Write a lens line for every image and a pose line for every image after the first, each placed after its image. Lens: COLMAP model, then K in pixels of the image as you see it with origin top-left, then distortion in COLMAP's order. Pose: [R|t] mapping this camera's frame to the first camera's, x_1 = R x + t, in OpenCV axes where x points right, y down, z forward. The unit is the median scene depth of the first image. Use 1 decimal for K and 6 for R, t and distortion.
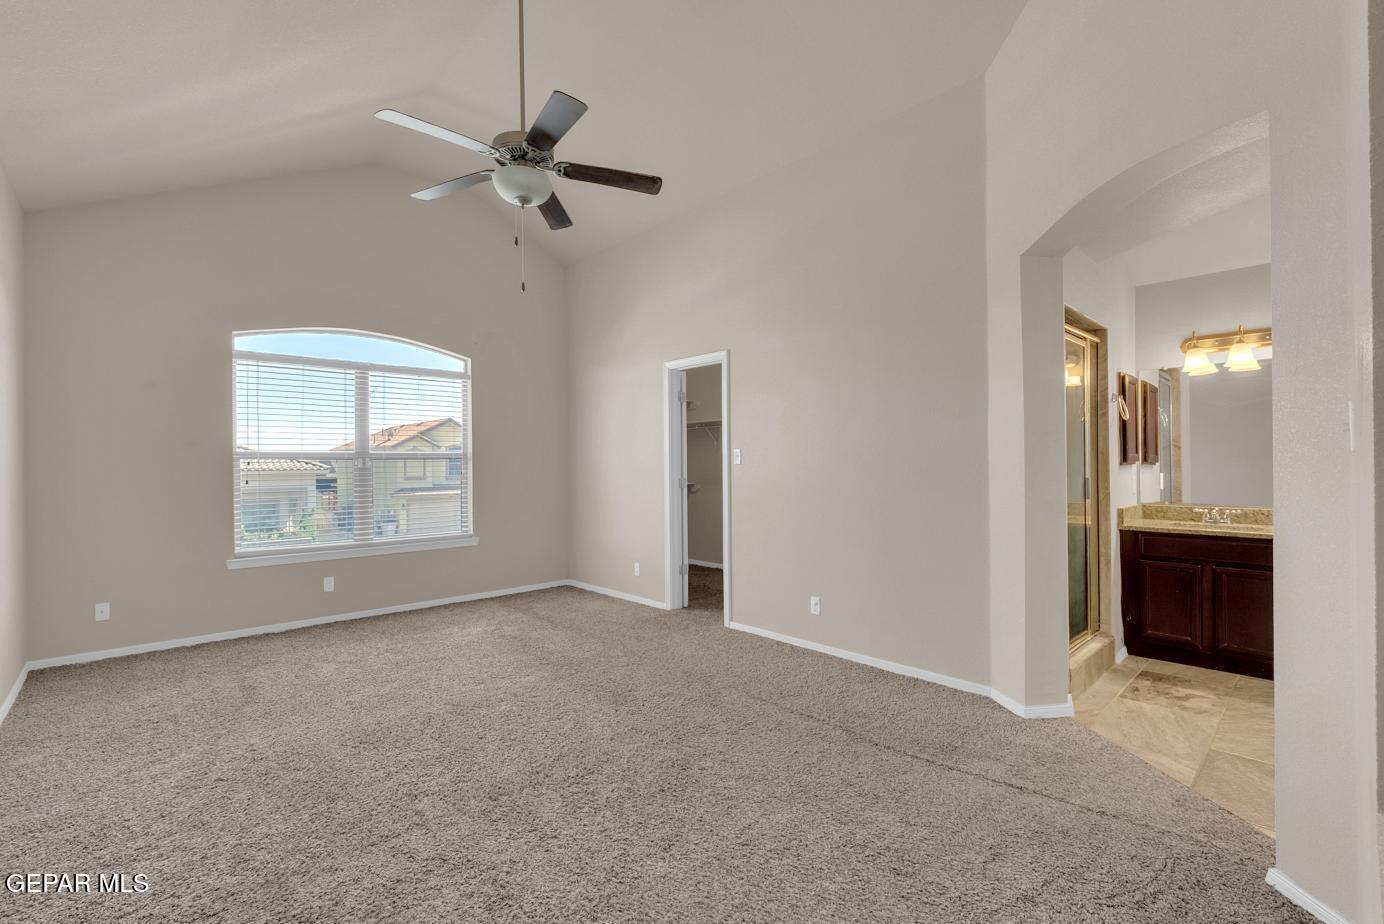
lens RADIAL K [[601.3, 0, 691.8], [0, 601.3, 459.2], [0, 0, 1]] dist [-0.004517, 0.001324]
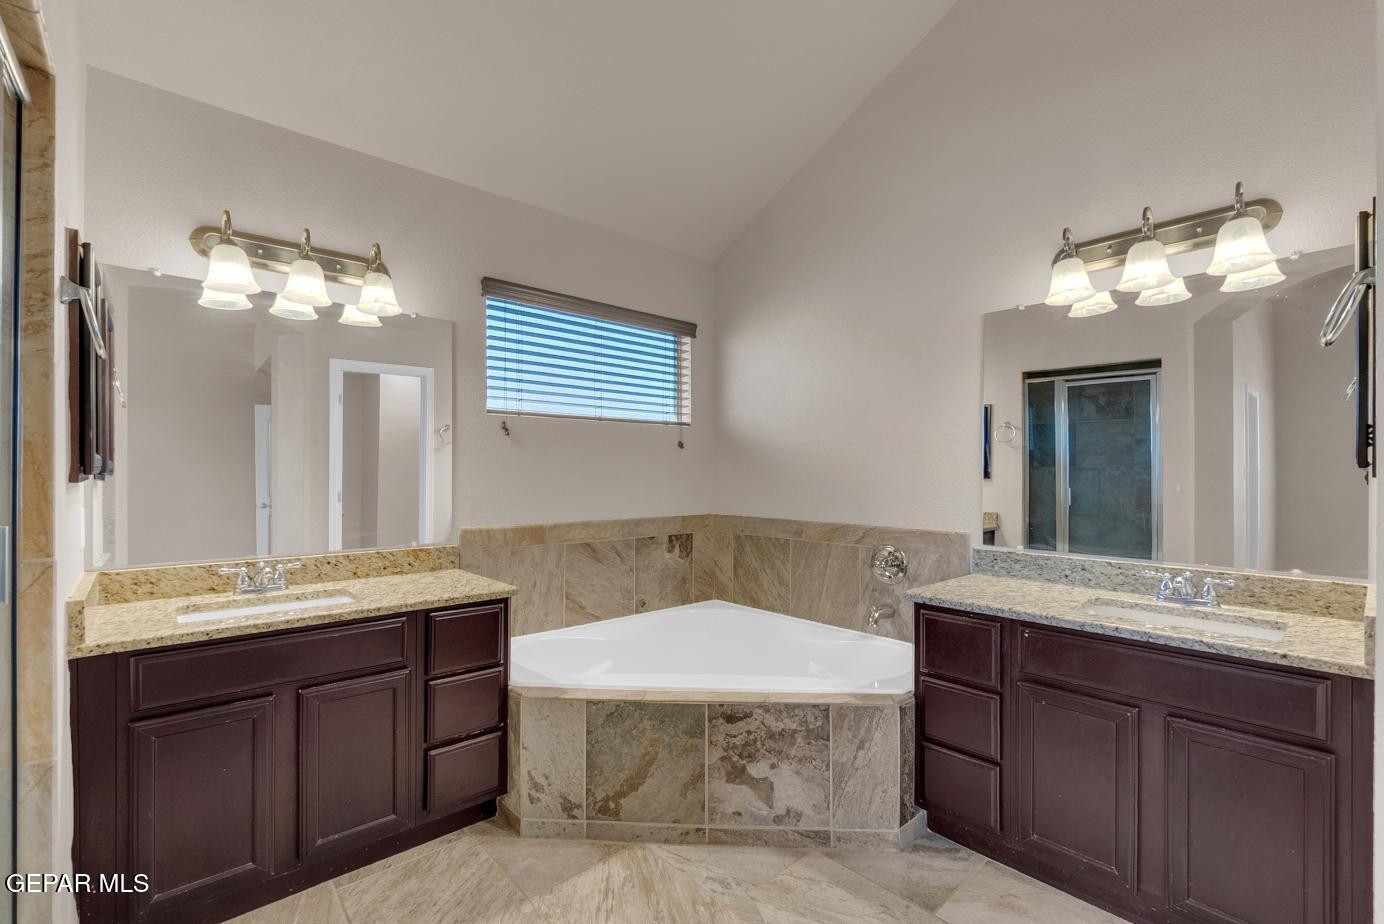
lens RADIAL K [[601.3, 0, 689.1], [0, 601.3, 469.4], [0, 0, 1]] dist [-0.004517, 0.001324]
pose [[0.018174, 0.009273, 0.999792, 0.362754], [-0.004931, 0.999946, -0.009184, 0.003690], [-0.999823, -0.004763, 0.018219, 0.632282]]
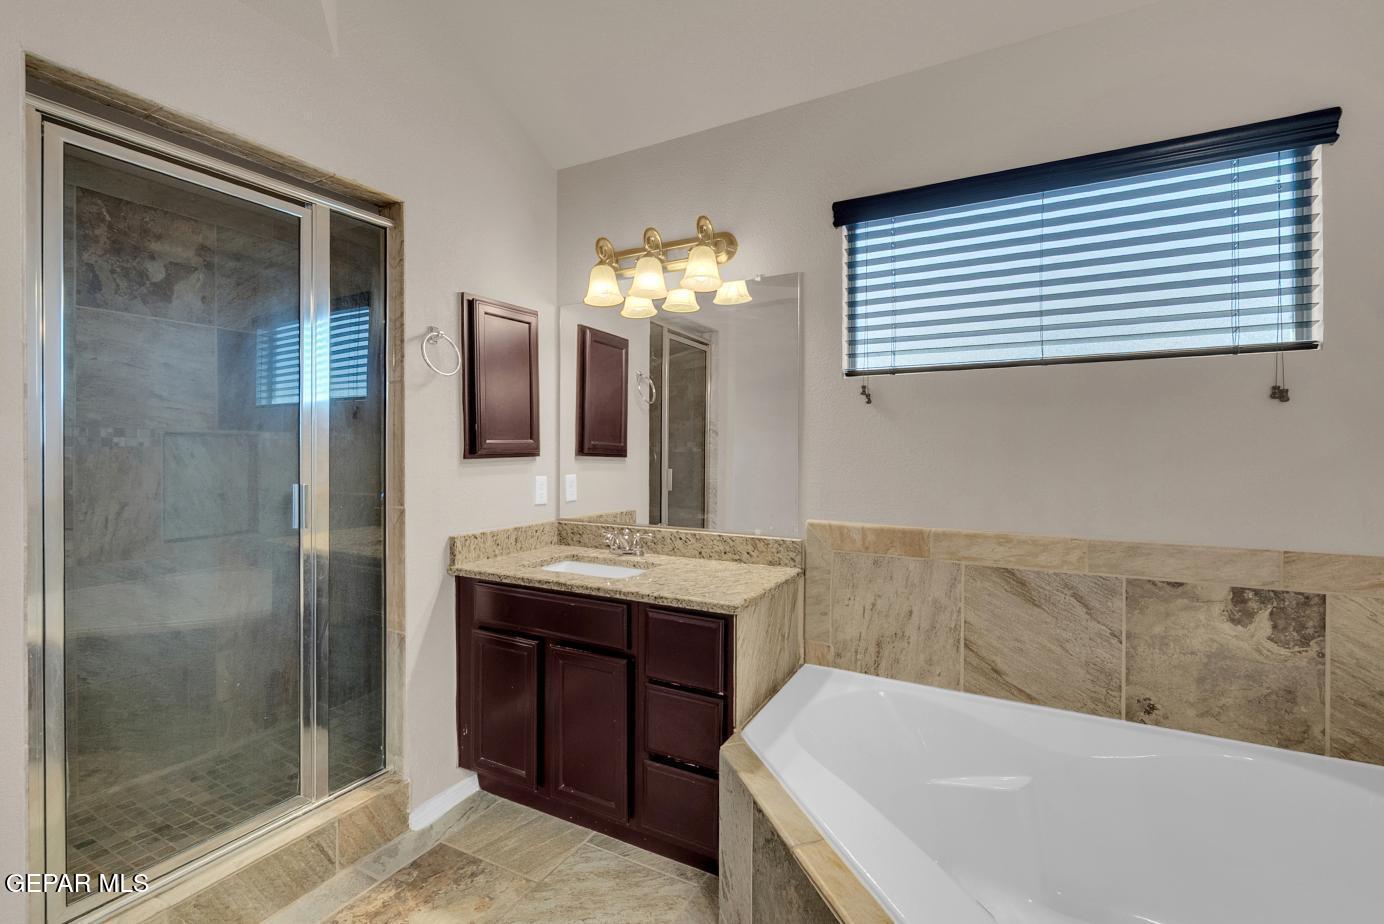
lens RADIAL K [[601.3, 0, 695.4], [0, 601.3, 451.0], [0, 0, 1]] dist [-0.004517, 0.001324]
pose [[0.944279, 0.004126, 0.329121, 0.757513], [-0.006326, 0.999964, 0.005613, -0.001977], [-0.329086, -0.007382, 0.944271, 0.406223]]
